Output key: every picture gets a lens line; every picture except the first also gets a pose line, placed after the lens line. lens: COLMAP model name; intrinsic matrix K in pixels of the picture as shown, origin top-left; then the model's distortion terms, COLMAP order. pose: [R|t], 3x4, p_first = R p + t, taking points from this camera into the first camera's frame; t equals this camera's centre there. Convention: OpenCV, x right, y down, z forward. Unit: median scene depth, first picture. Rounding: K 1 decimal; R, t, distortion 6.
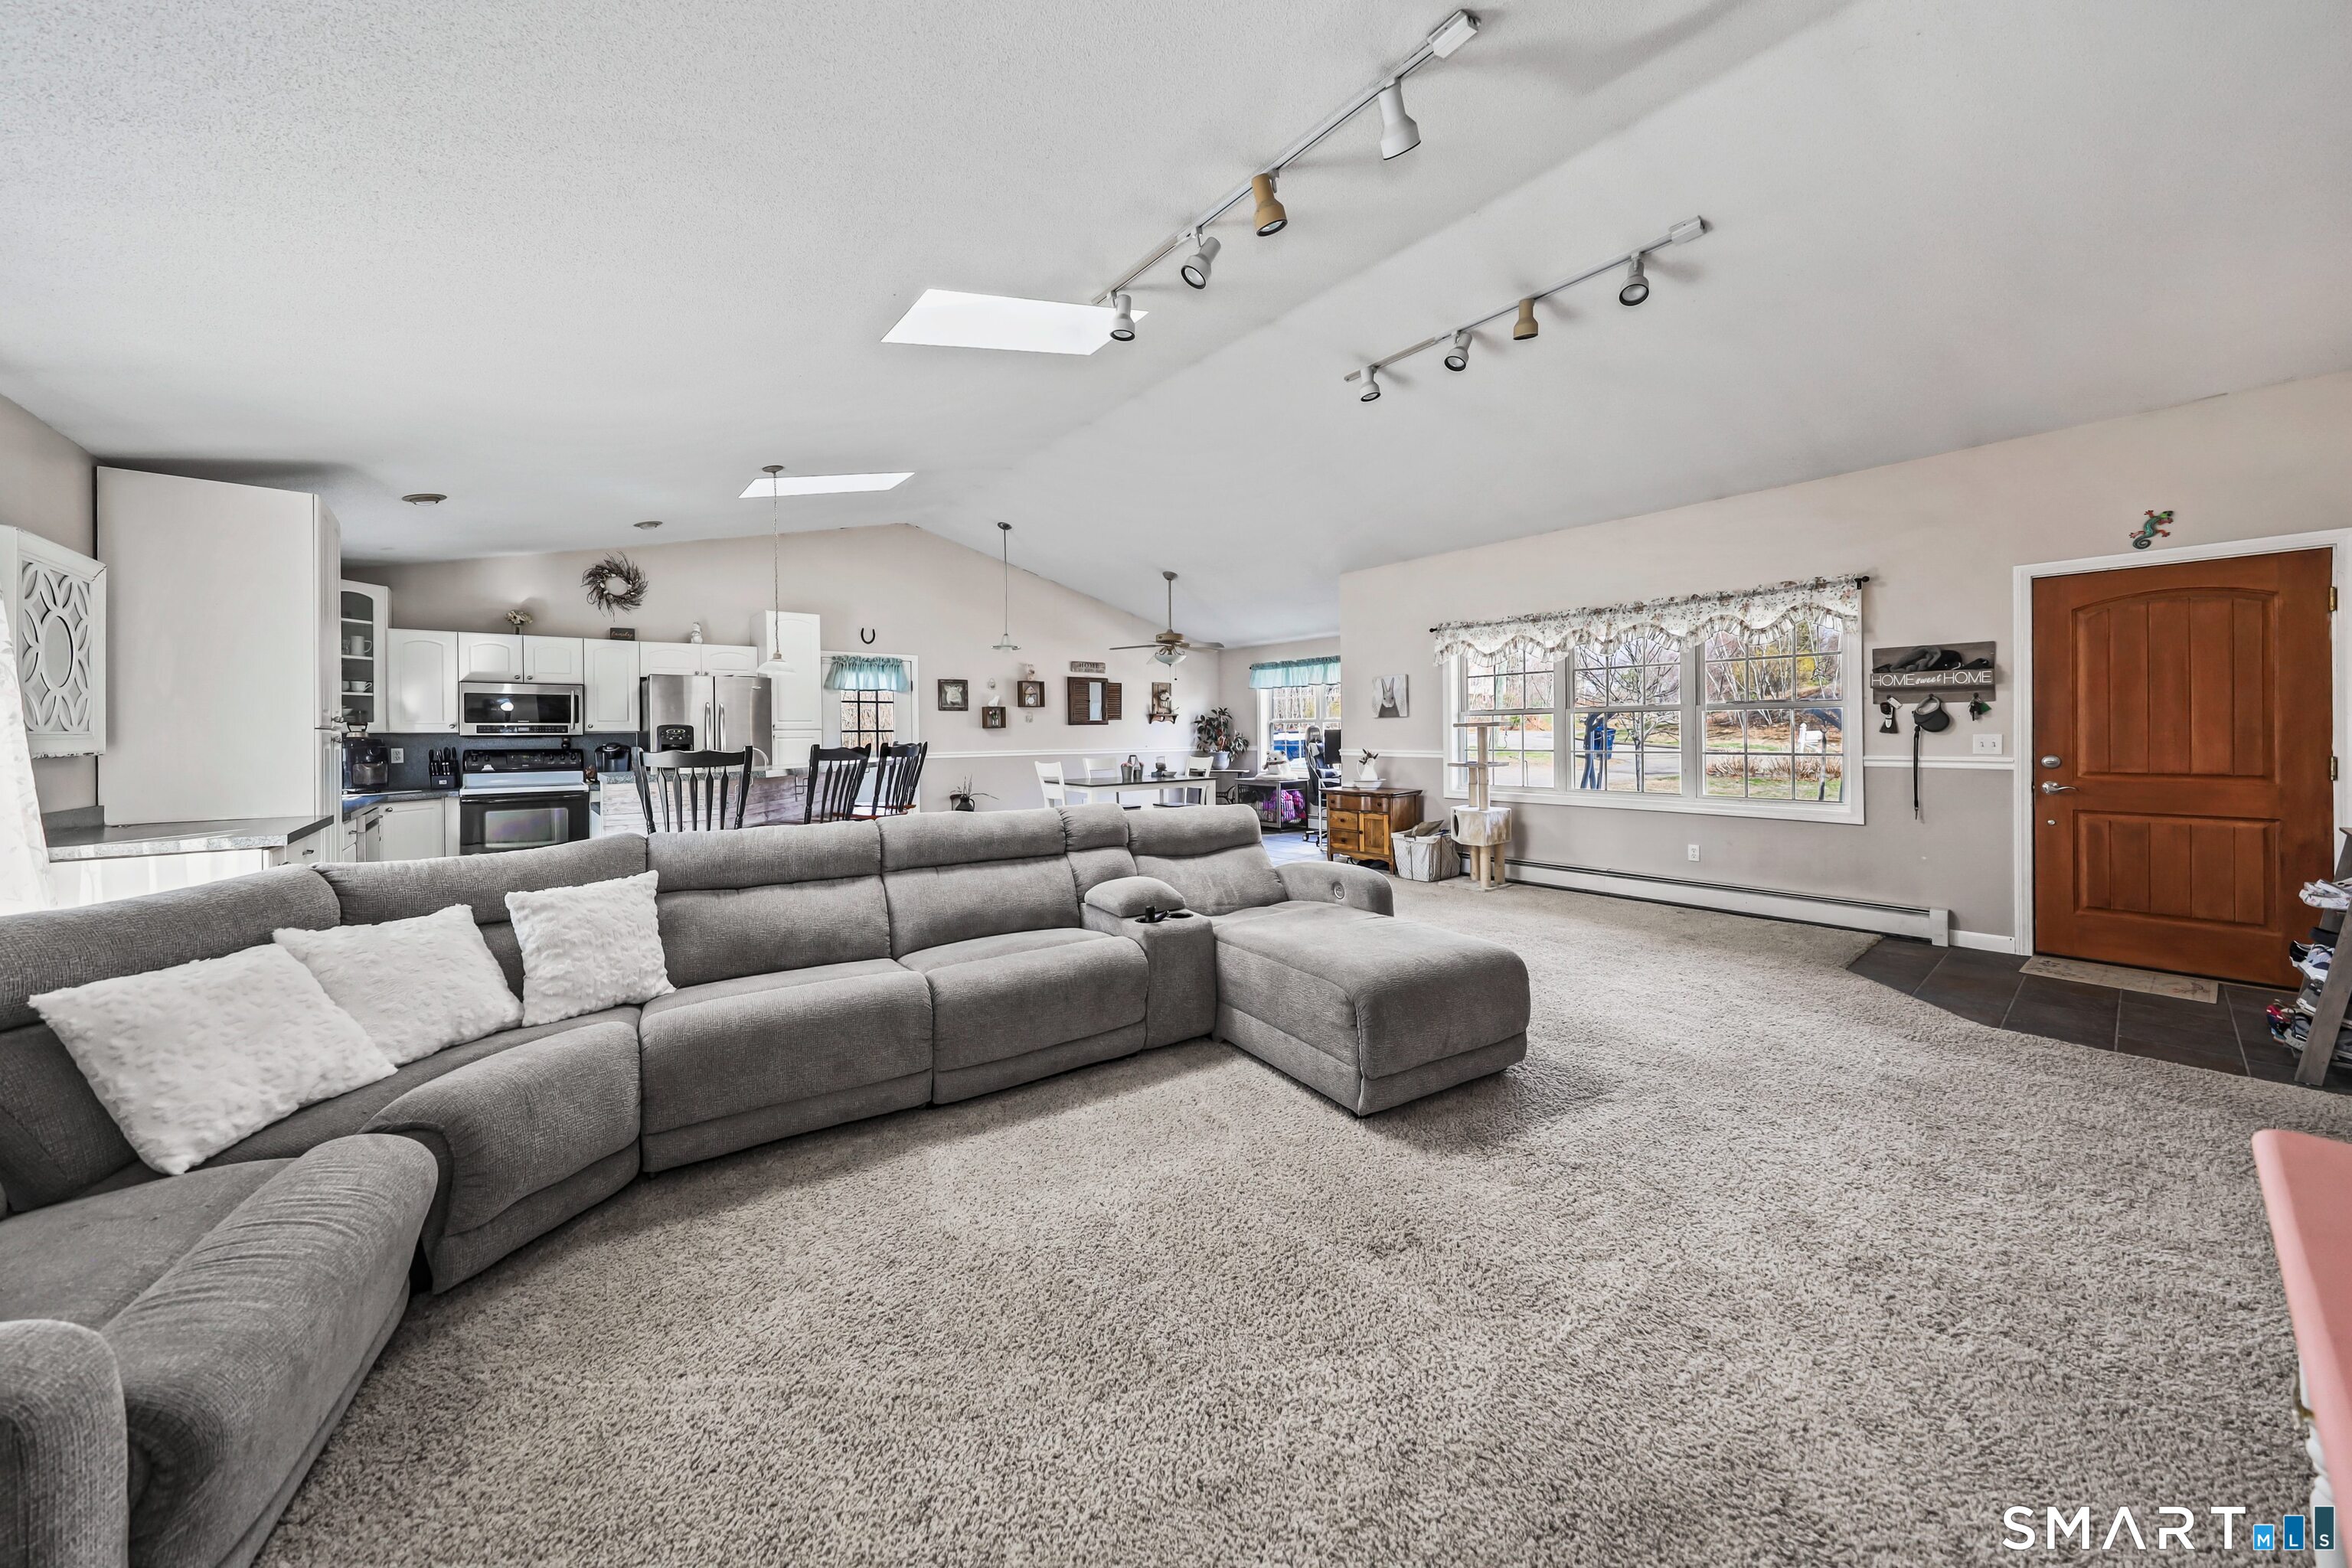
lens RADIAL K [[833.3, 0, 1205.1], [0, 833.3, 732.4], [0, 0, 1]] dist [0.000571, -0.000012]
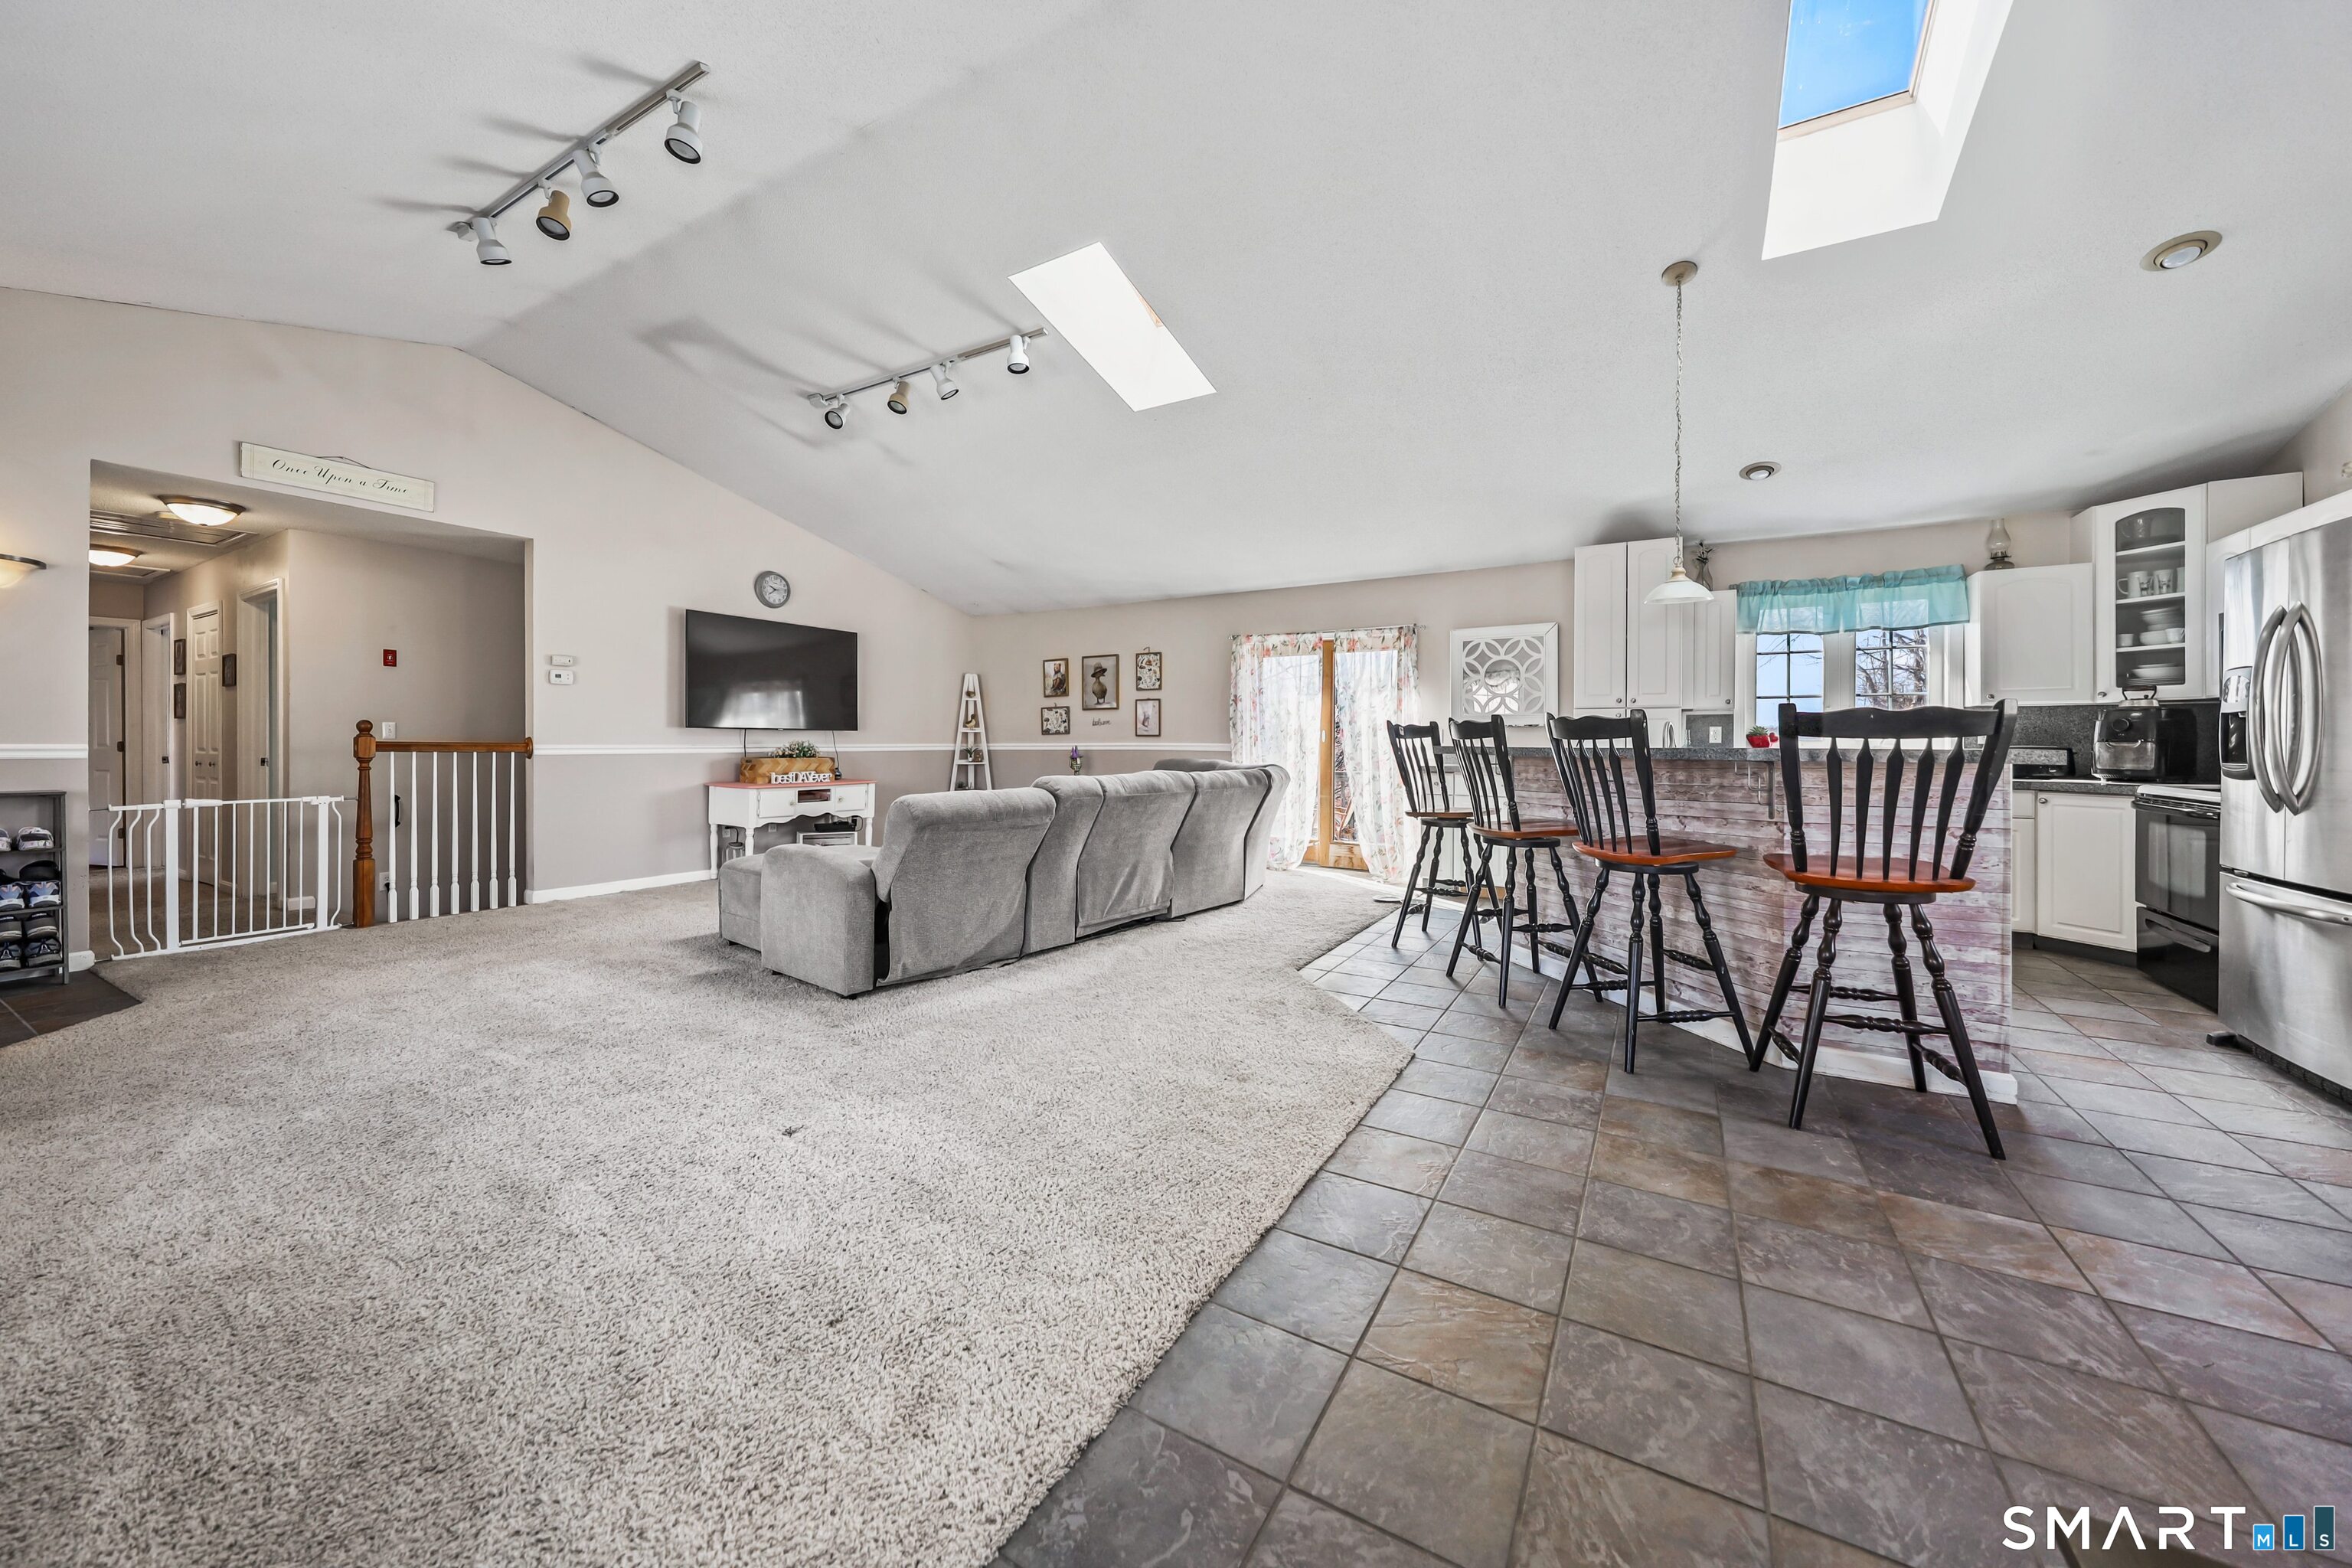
lens RADIAL K [[833.3, 0, 1193.7], [0, 833.3, 748.7], [0, 0, 1]] dist [0.000571, -0.000012]
pose [[-0.939693, 0.012070, -0.341807, 0.022241], [0.007498, 0.999864, 0.014694, 0.017479], [0.341938, 0.011245, -0.939655, 0.948245]]
